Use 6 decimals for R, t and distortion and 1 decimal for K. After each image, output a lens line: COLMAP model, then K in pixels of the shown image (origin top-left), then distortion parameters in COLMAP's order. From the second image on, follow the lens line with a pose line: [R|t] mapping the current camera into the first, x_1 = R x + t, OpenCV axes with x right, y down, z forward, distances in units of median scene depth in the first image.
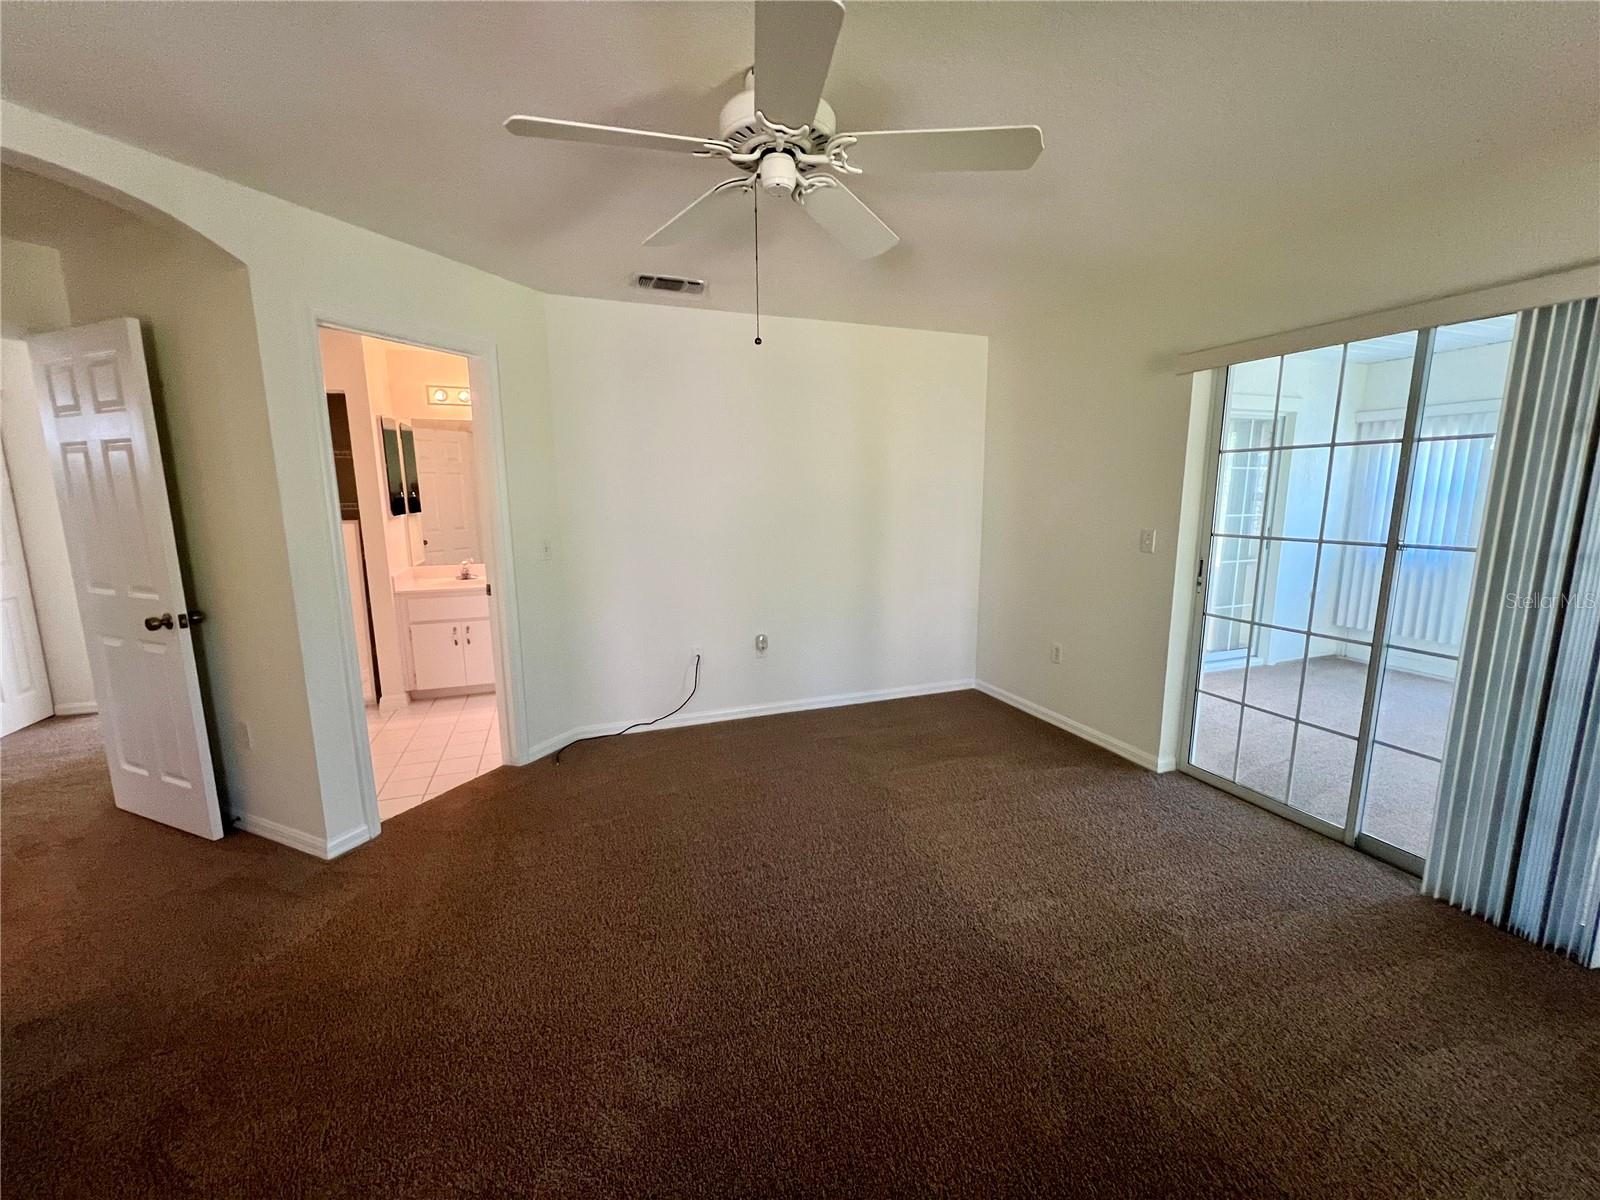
lens RADIAL K [[637.3, 0, 800.0], [0, 637.3, 600.0], [0, 0, 1]] dist [-0.002524, -0.000296]
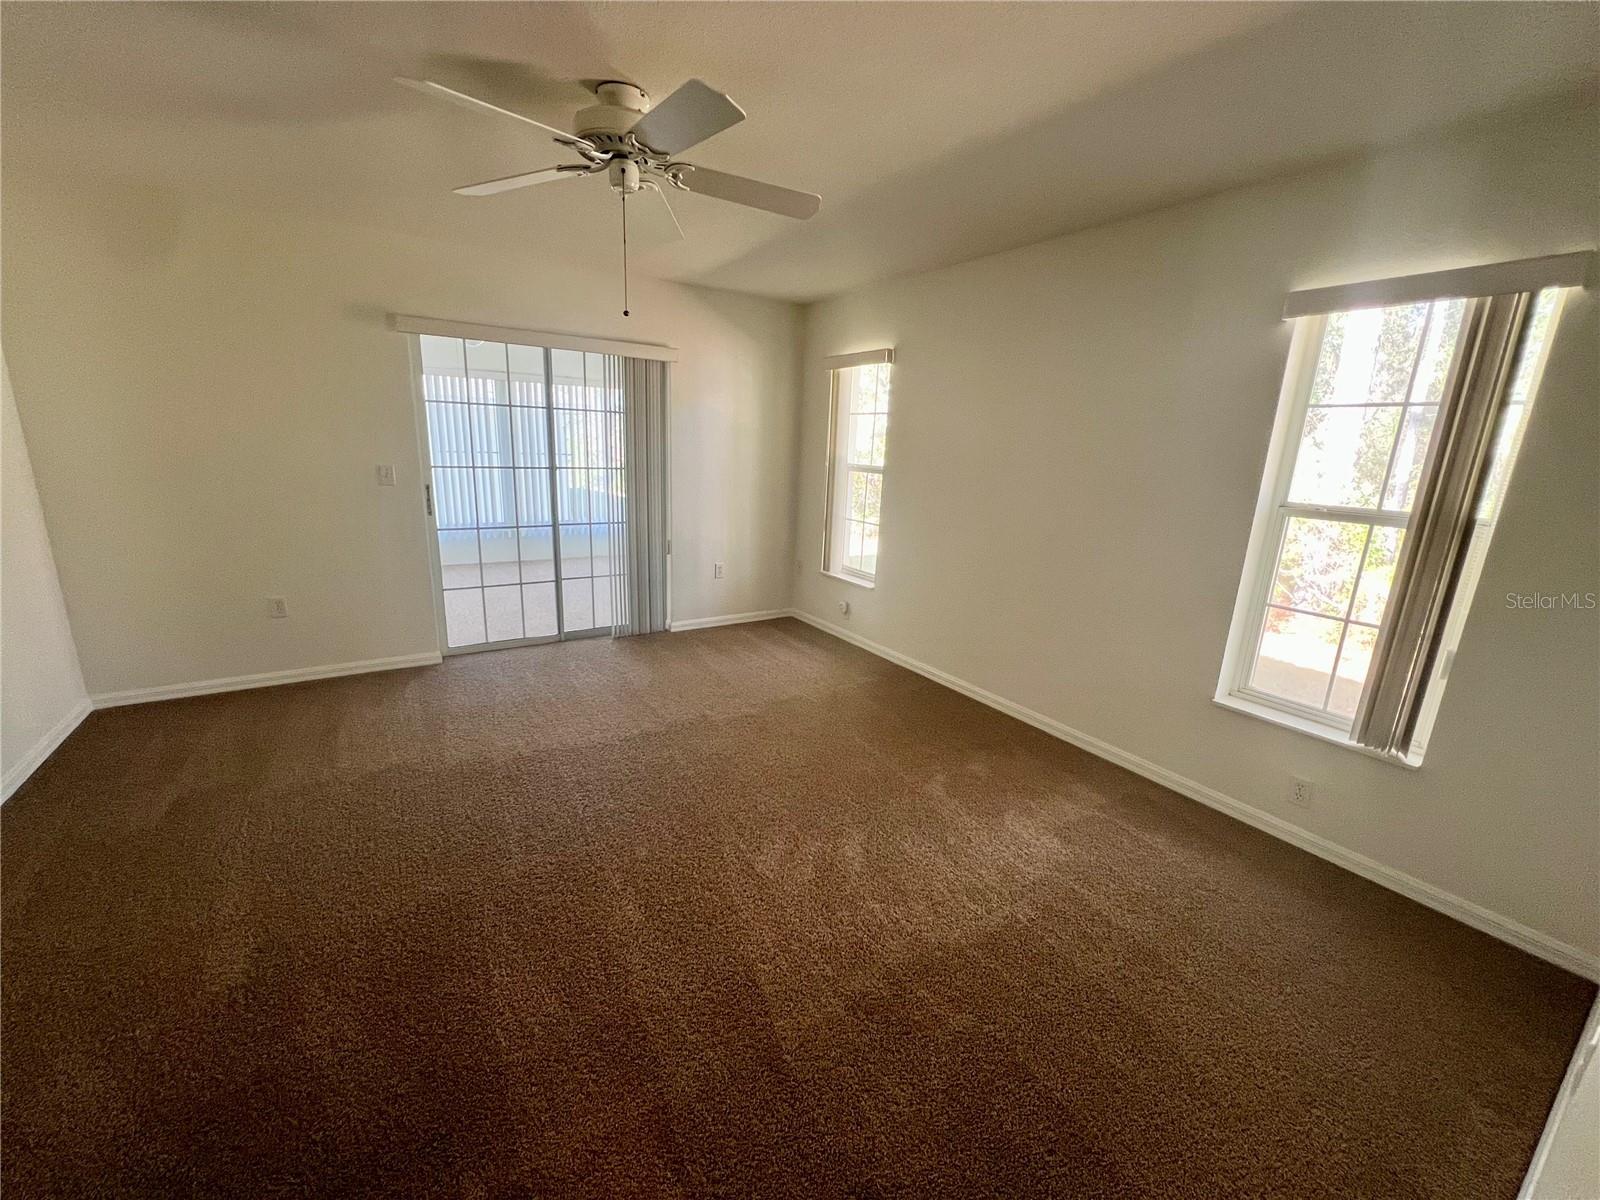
lens RADIAL K [[637.3, 0, 800.0], [0, 637.3, 600.0], [0, 0, 1]] dist [-0.002524, -0.000296]
pose [[-0.209920, -0.241391, 0.947451, -0.829160], [0.120244, 0.955313, 0.270036, -0.111259], [-0.970296, 0.170611, -0.171513, 0.571496]]
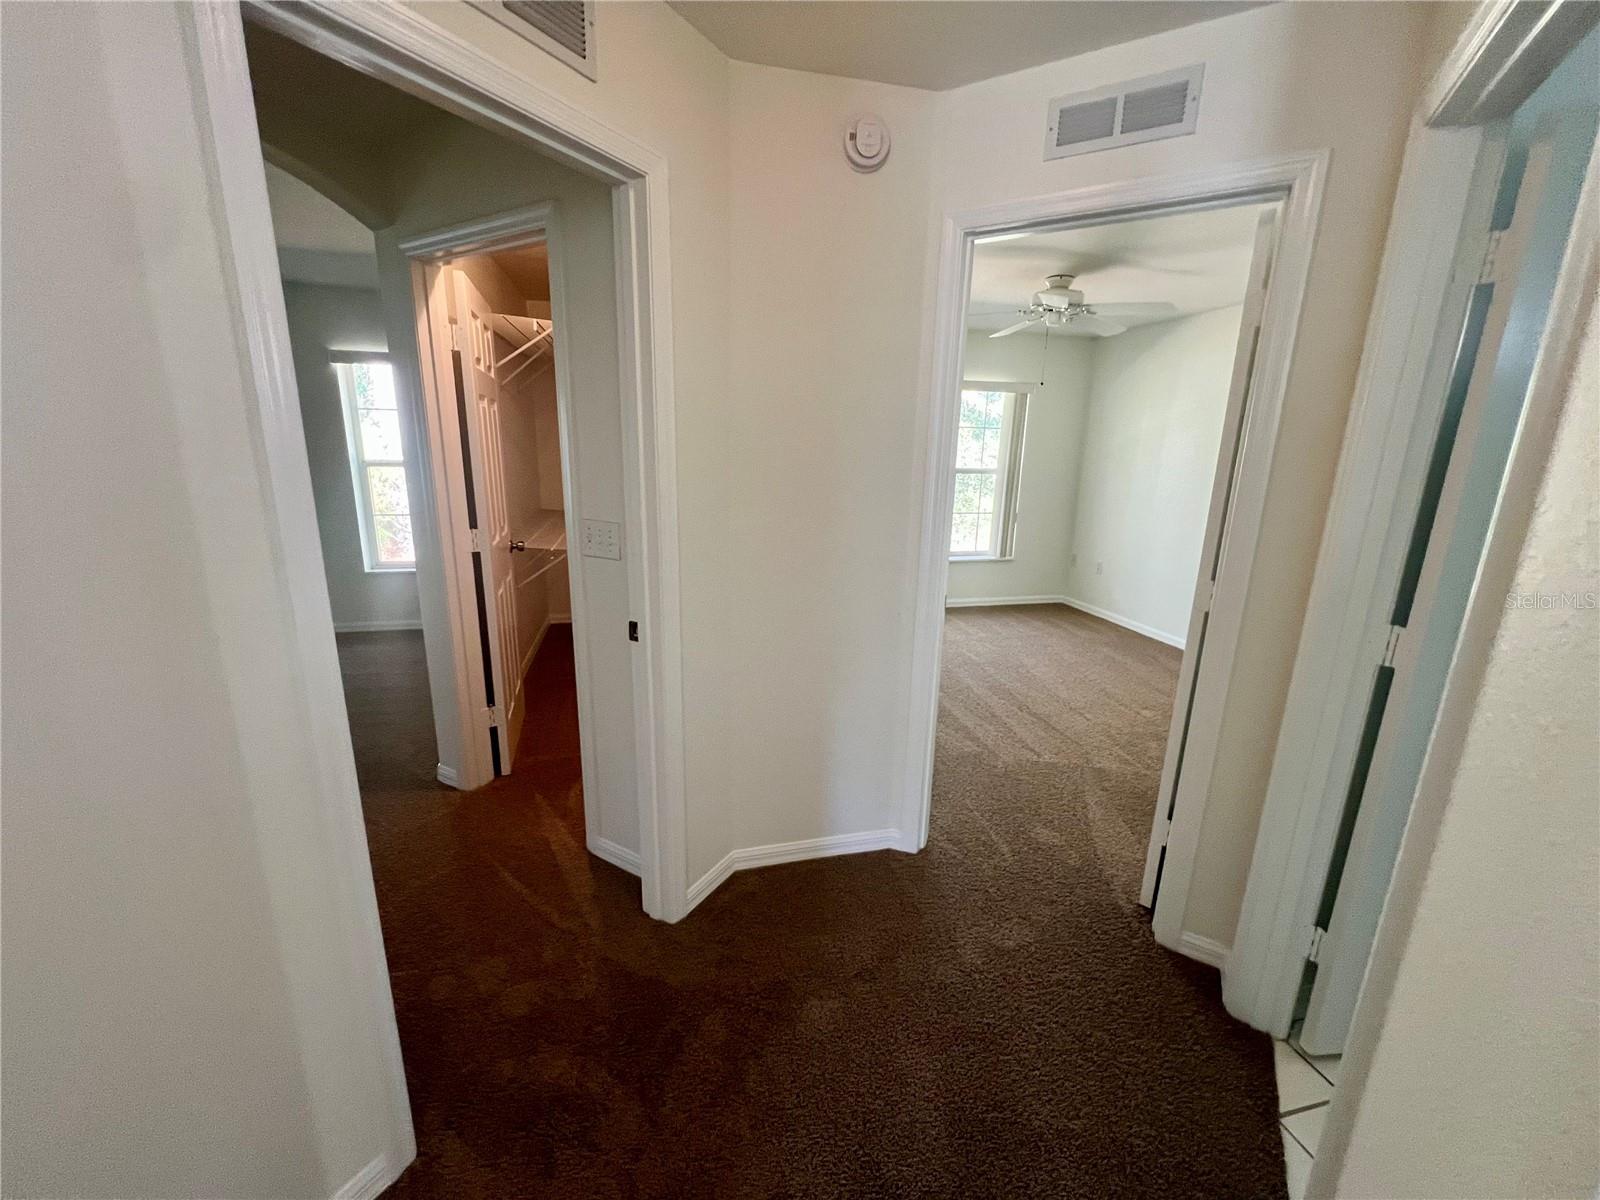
lens RADIAL K [[642.1, 0, 800.0], [0, 642.1, 600.0], [0, 0, 1]] dist [-0.013311, -0.000148]
pose [[-0.992072, -0.045362, 0.117196, -1.435464], [0.004038, 0.920589, 0.390511, -0.227761], [-0.125604, 0.387889, -0.913108, 1.255092]]
